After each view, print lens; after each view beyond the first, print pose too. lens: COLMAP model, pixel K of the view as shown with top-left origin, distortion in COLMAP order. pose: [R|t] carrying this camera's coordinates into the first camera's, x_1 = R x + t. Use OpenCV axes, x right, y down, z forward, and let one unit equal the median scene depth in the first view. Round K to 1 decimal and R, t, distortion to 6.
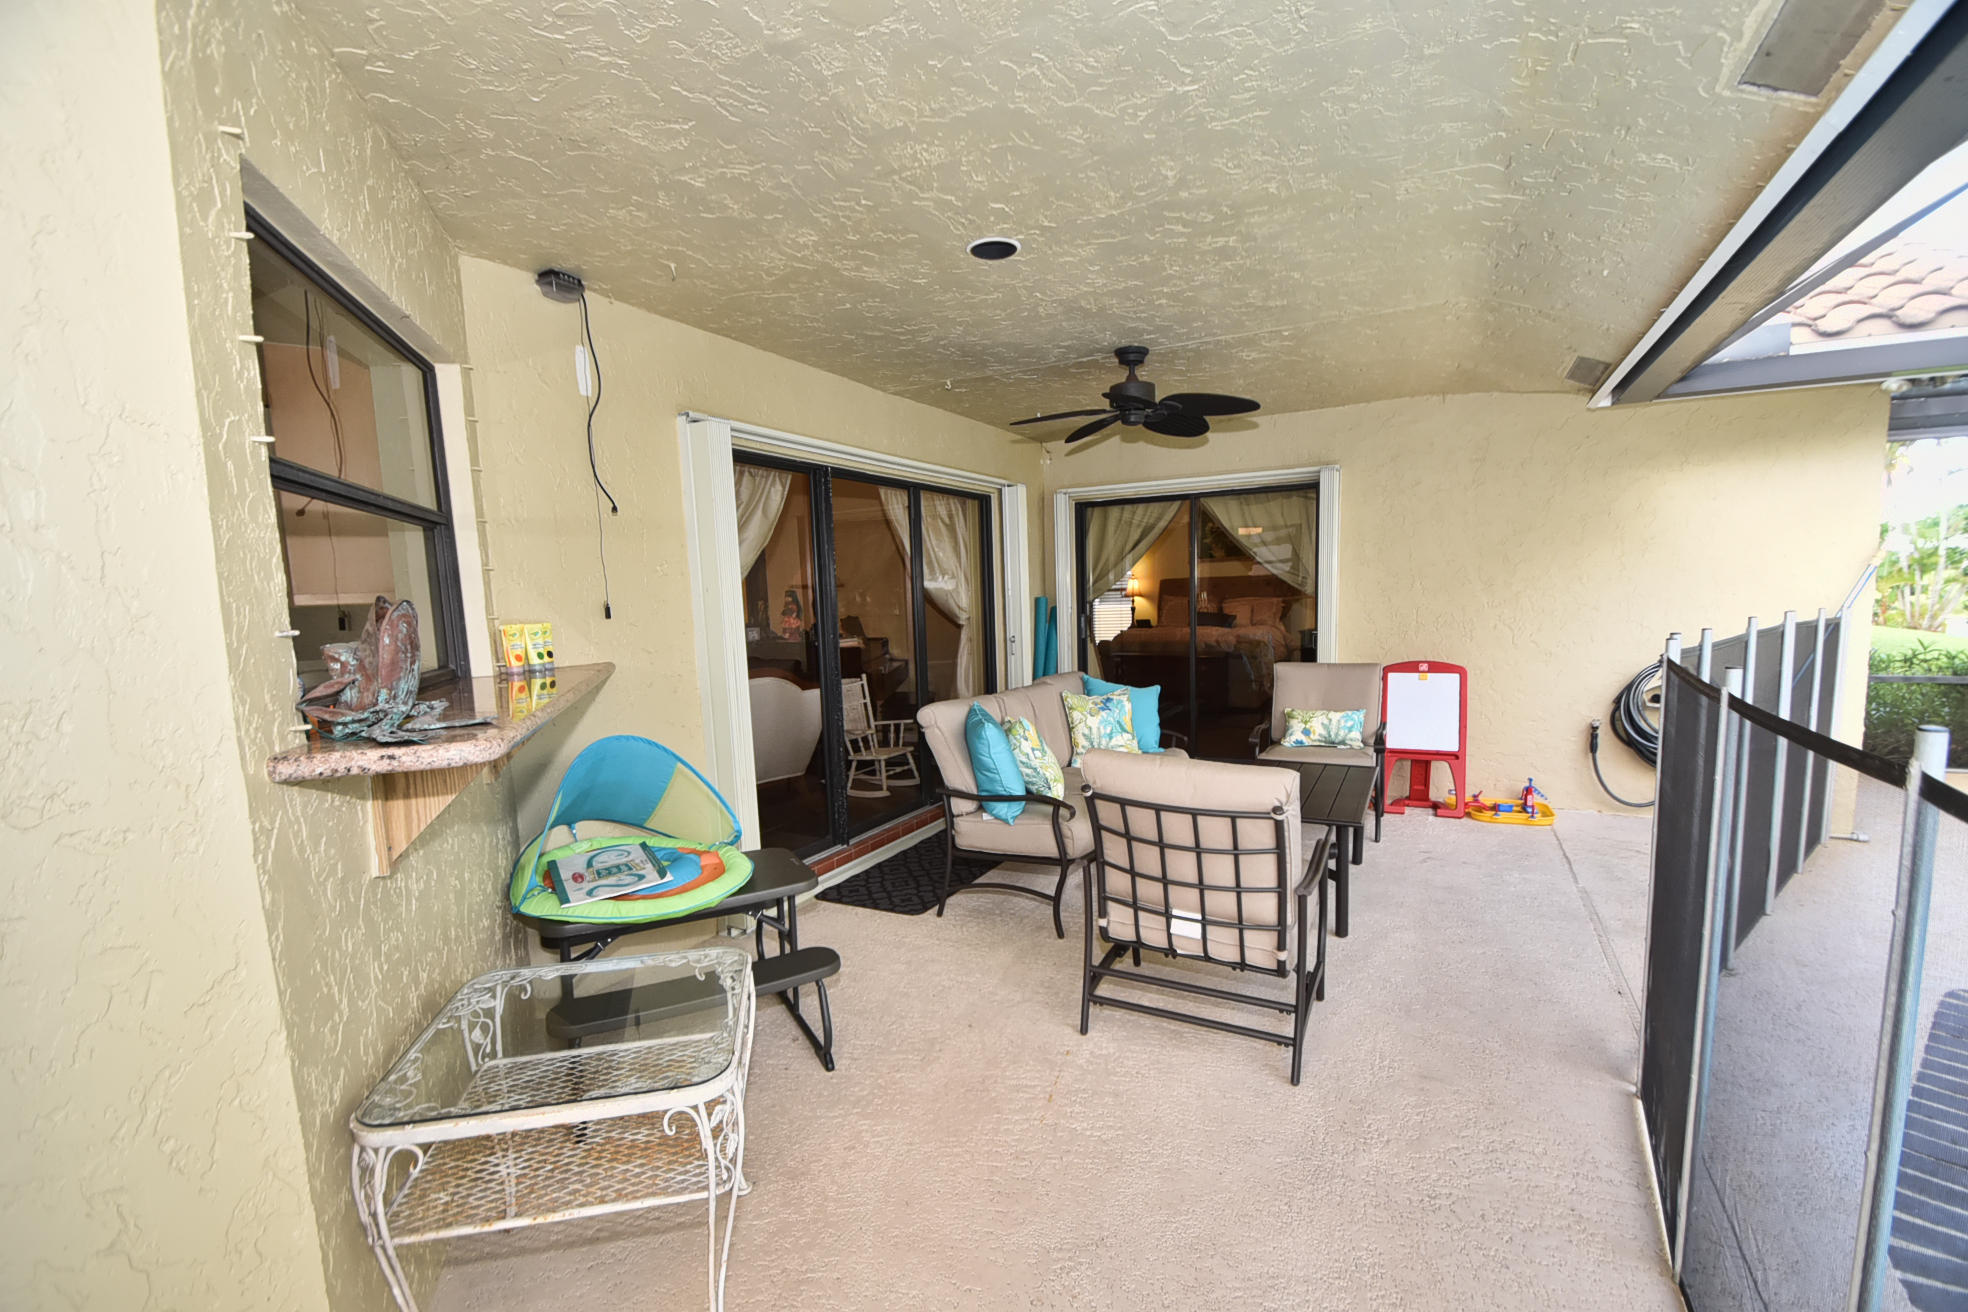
lens RADIAL K [[864.3, 0, 987.3], [0, 864.3, 690.9], [0, 0, 1]] dist [0.012080, -0.018494]
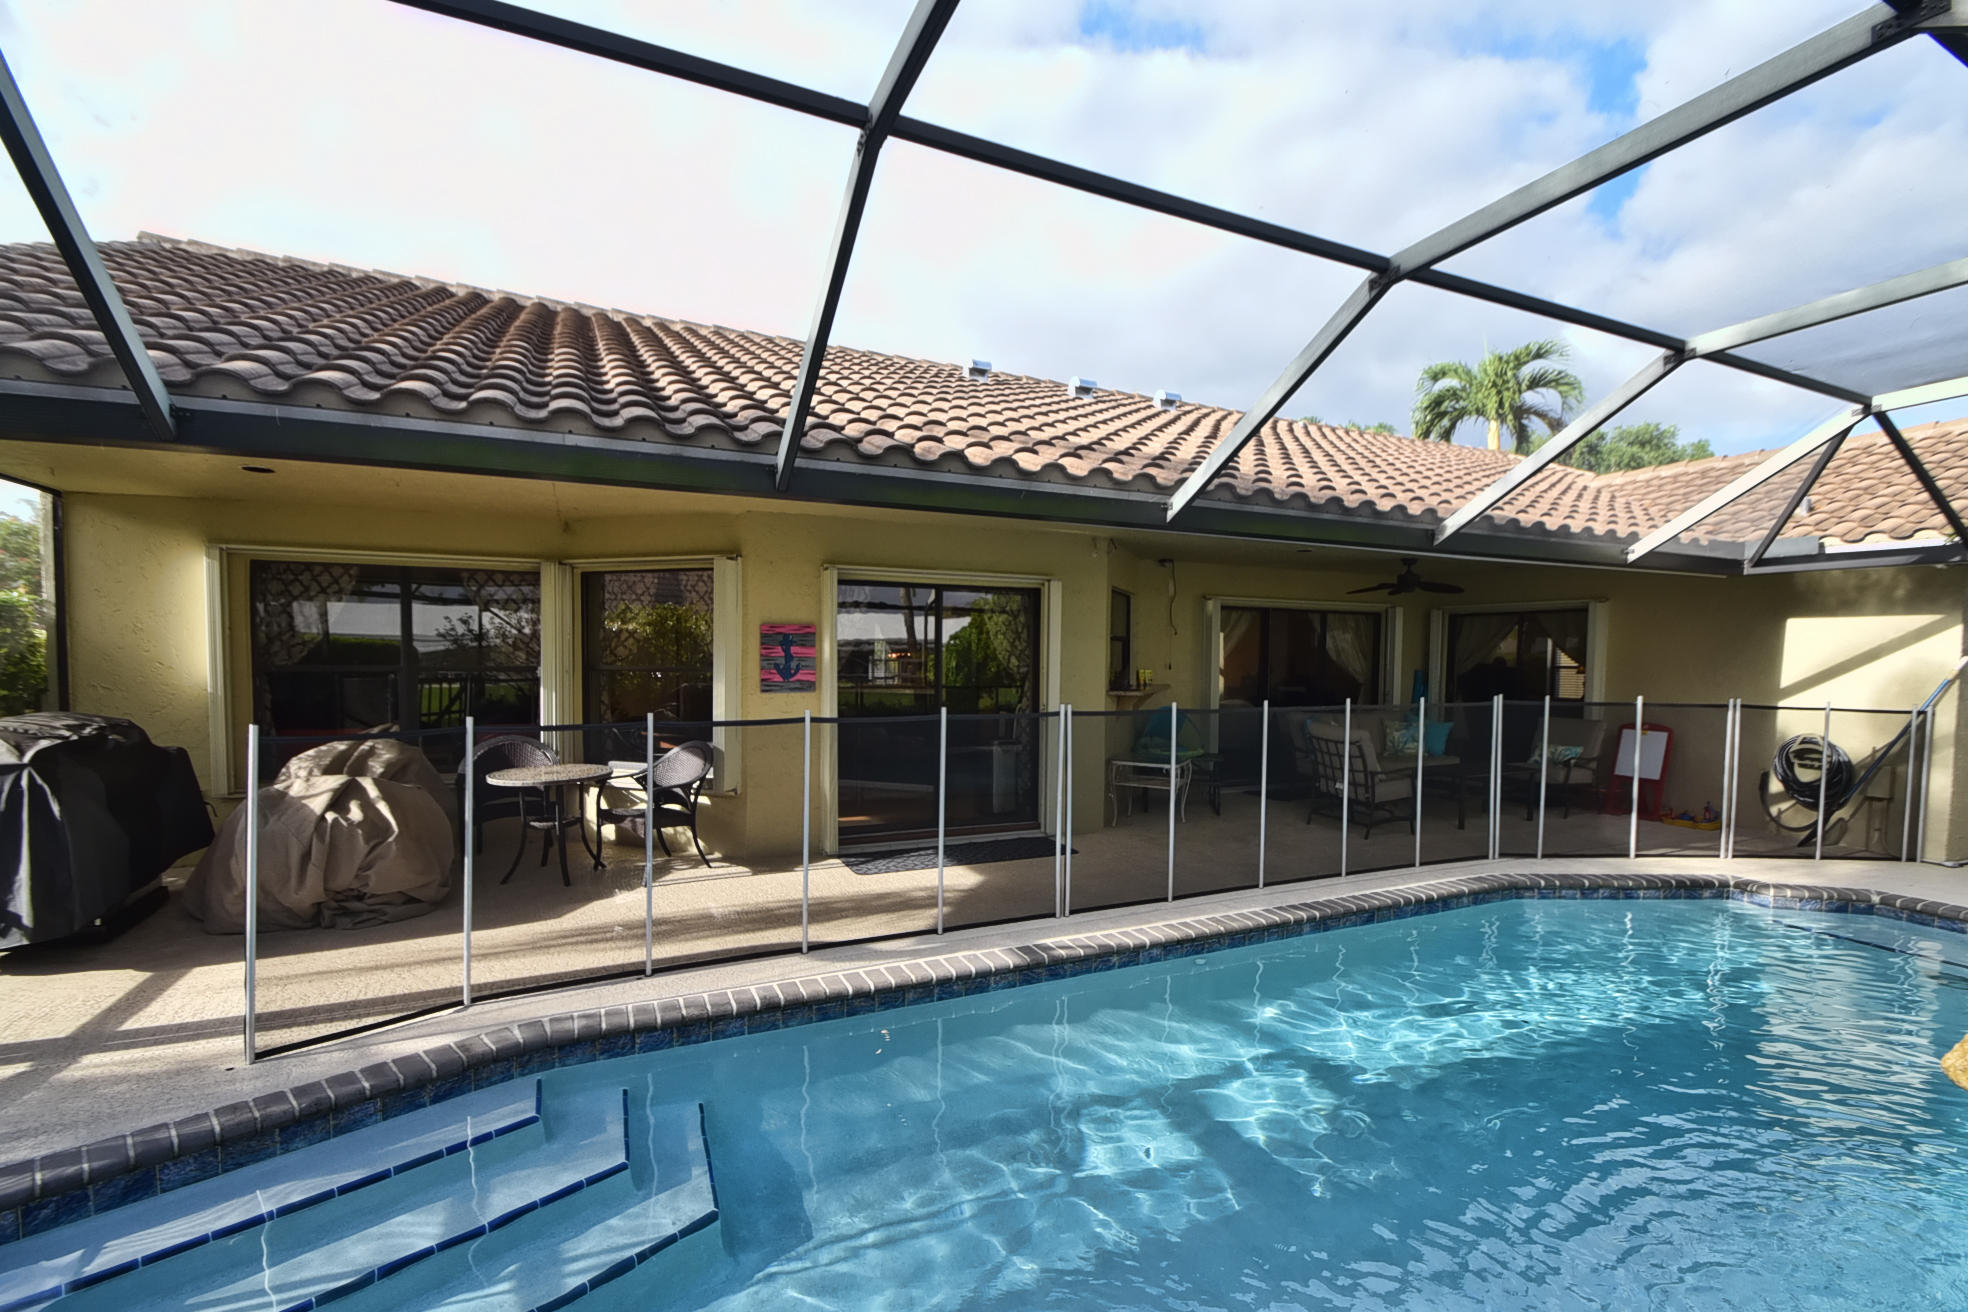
lens RADIAL K [[864.2, 0, 989.6], [0, 864.2, 690.5], [0, 0, 1]] dist [-0.000261, -0.000191]
pose [[0.793692, 0.066852, -0.604635, 0.523119], [-0.105460, 0.994014, -0.028530, 0.082632], [0.599109, 0.086409, 0.795991, -1.038177]]
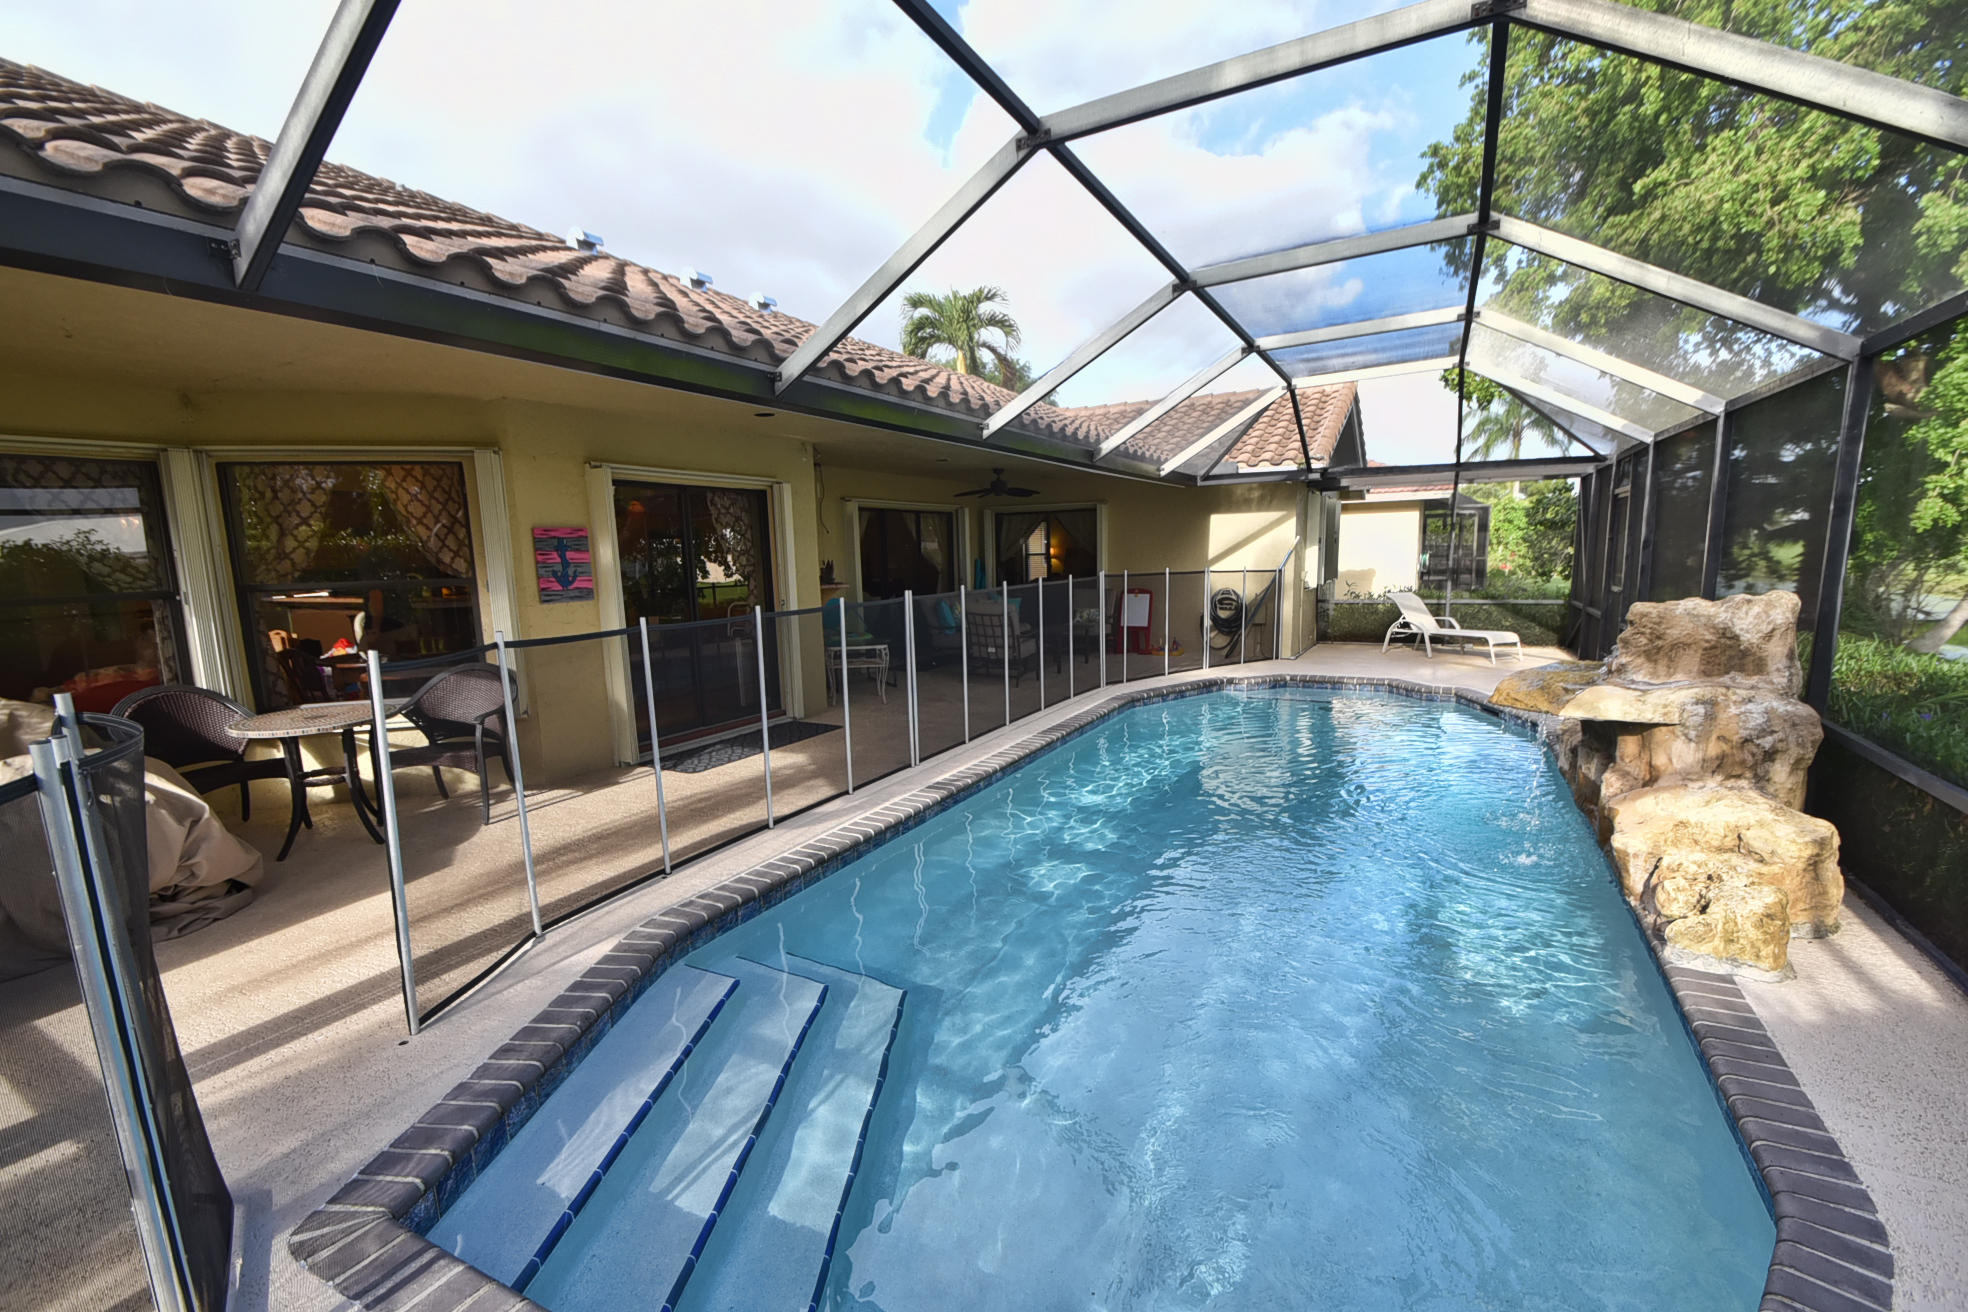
lens RADIAL K [[864.3, 0, 987.3], [0, 864.3, 690.9], [0, 0, 1]] dist [0.012080, -0.018494]
pose [[0.999978, 0.006459, 0.001475, 0.104748], [-0.006520, 0.998933, 0.045720, 0.143085], [-0.001178, -0.045728, 0.998953, -1.385669]]
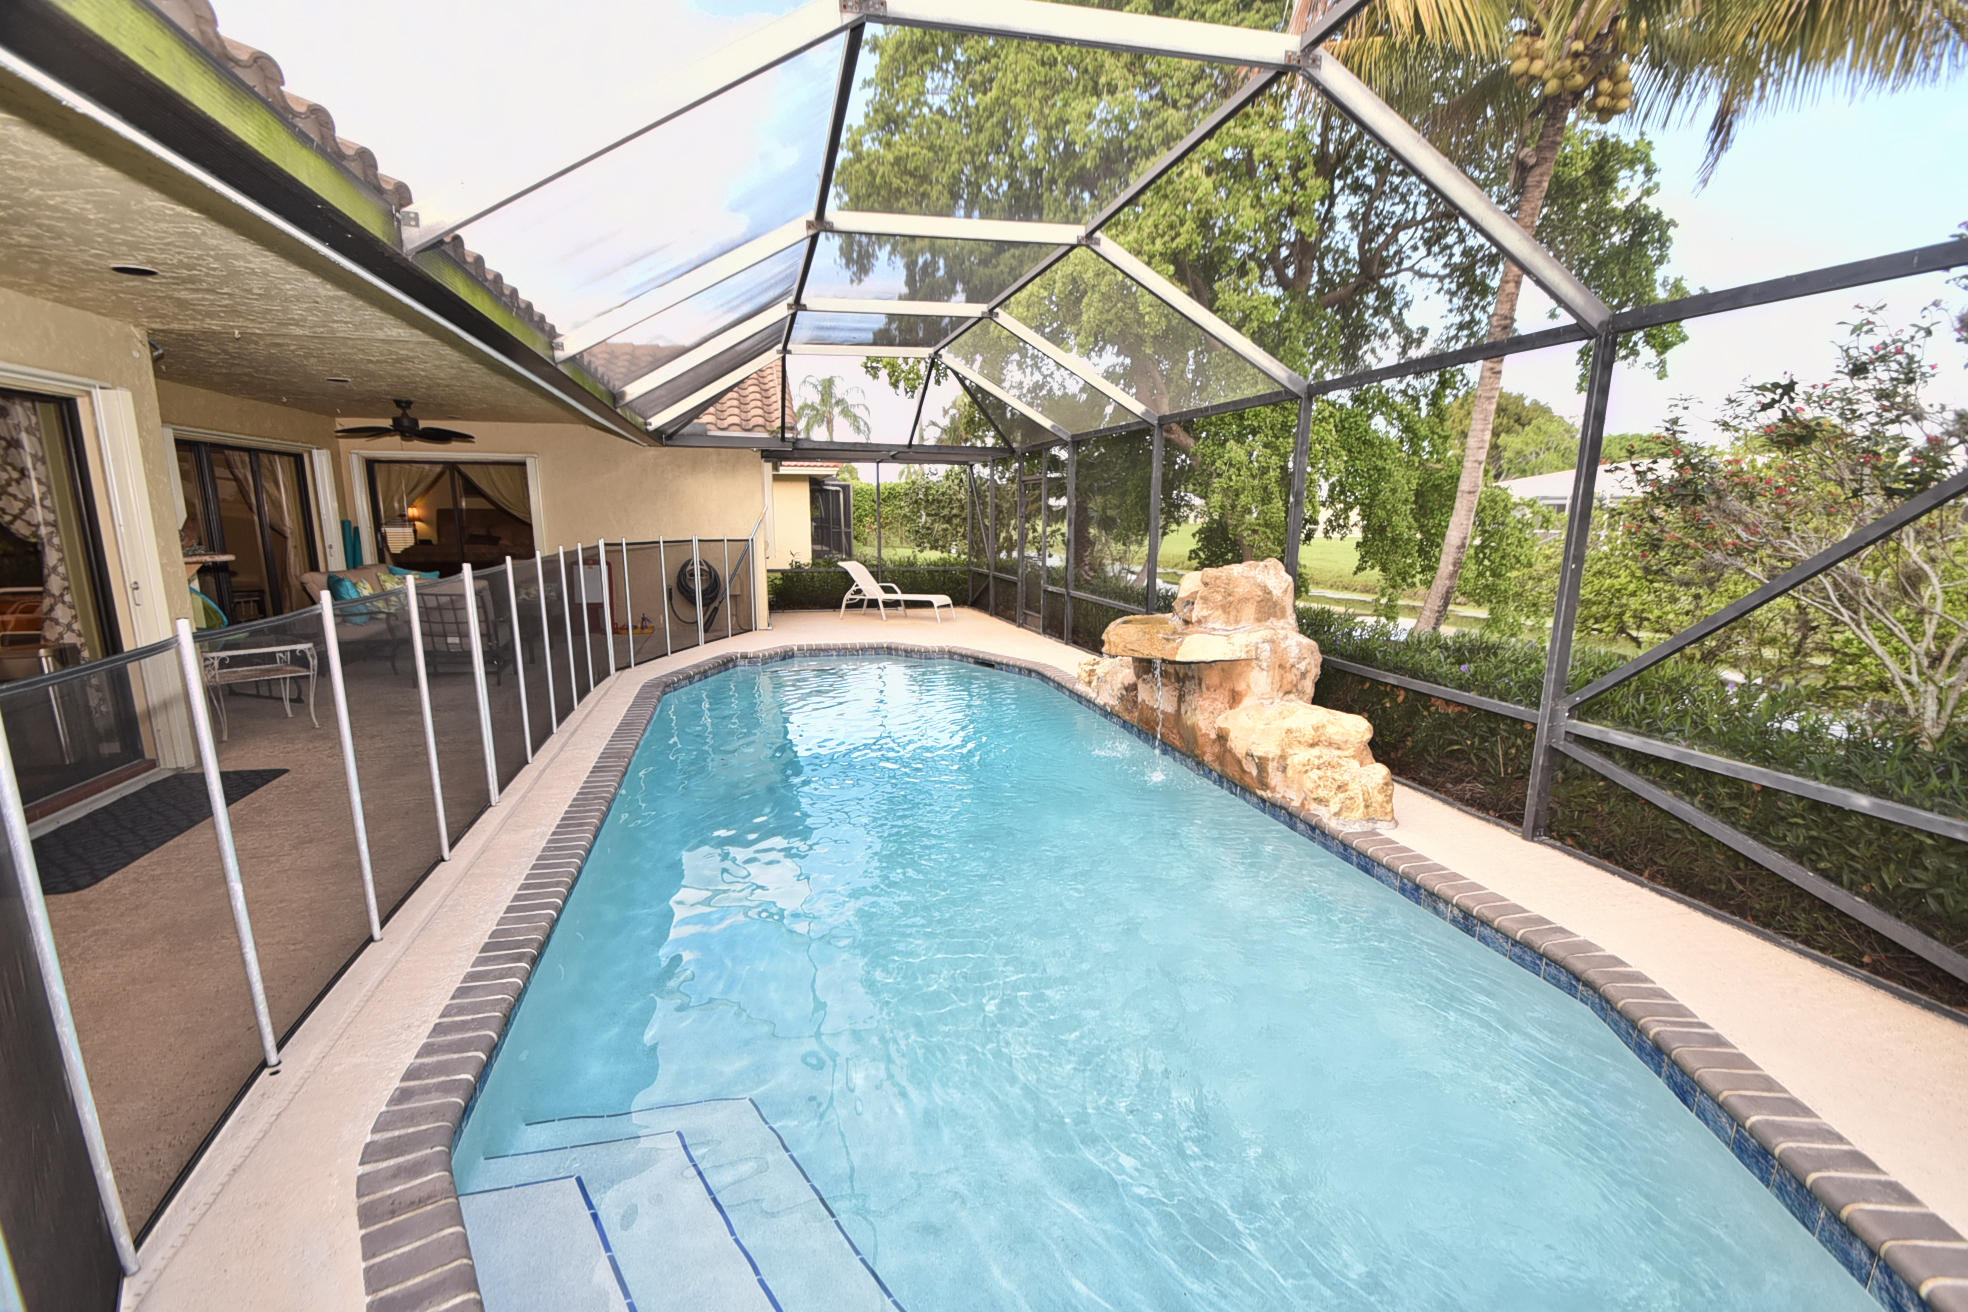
lens RADIAL K [[864.3, 0, 987.3], [0, 864.3, 690.9], [0, 0, 1]] dist [0.012080, -0.018494]
pose [[0.733845, -0.101018, 0.671765, -0.209567], [0.048197, 0.994132, 0.096844, 0.126639], [-0.677606, -0.038691, 0.734407, -1.169288]]
